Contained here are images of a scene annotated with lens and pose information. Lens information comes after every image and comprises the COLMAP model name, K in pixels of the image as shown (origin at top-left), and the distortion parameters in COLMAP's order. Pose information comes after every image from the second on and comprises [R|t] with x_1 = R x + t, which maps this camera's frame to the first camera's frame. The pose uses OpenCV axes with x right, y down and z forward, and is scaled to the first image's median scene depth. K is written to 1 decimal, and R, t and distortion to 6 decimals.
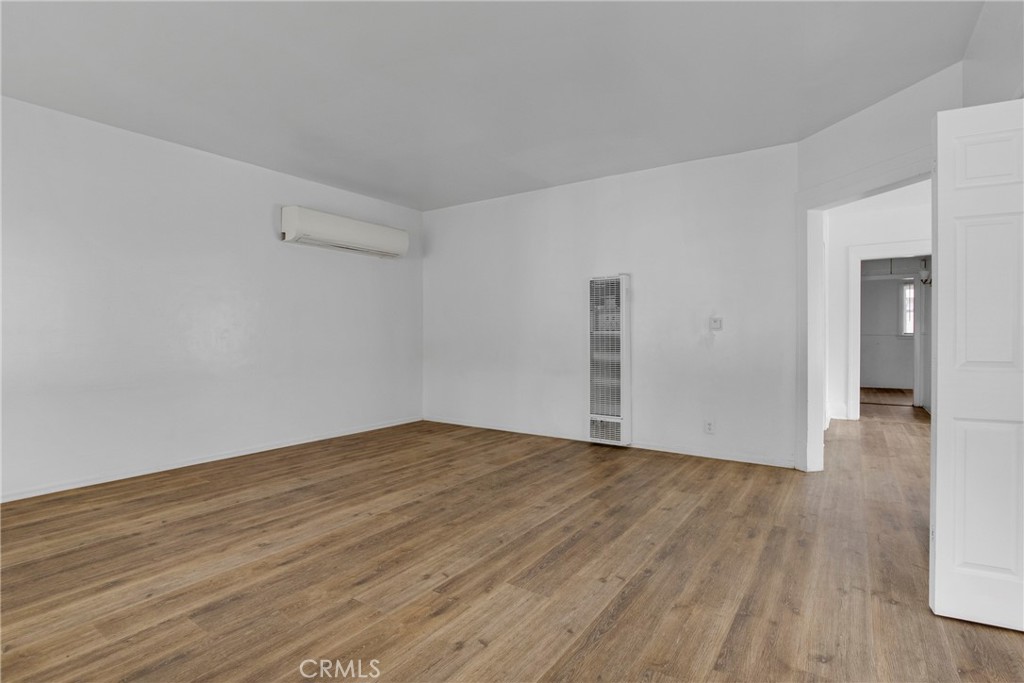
lens RADIAL K [[488.3, 0, 515.0], [0, 488.3, 341.6], [0, 0, 1]] dist [-0.021868, 0.000877]
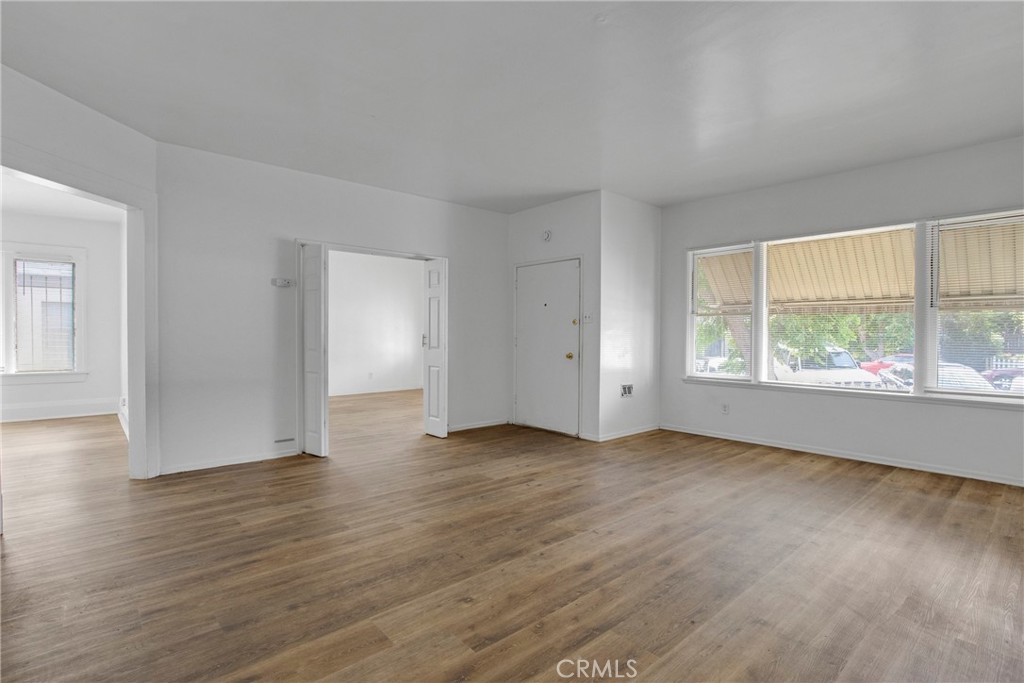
lens RADIAL K [[488.3, 0, 511.1], [0, 488.3, 337.2], [0, 0, 1]] dist [-0.021868, 0.000877]
pose [[-0.966166, -0.006019, 0.257850, -0.374654], [-0.000524, 0.999771, 0.021376, -0.039480], [-0.257919, 0.020518, -0.965949, 1.908410]]
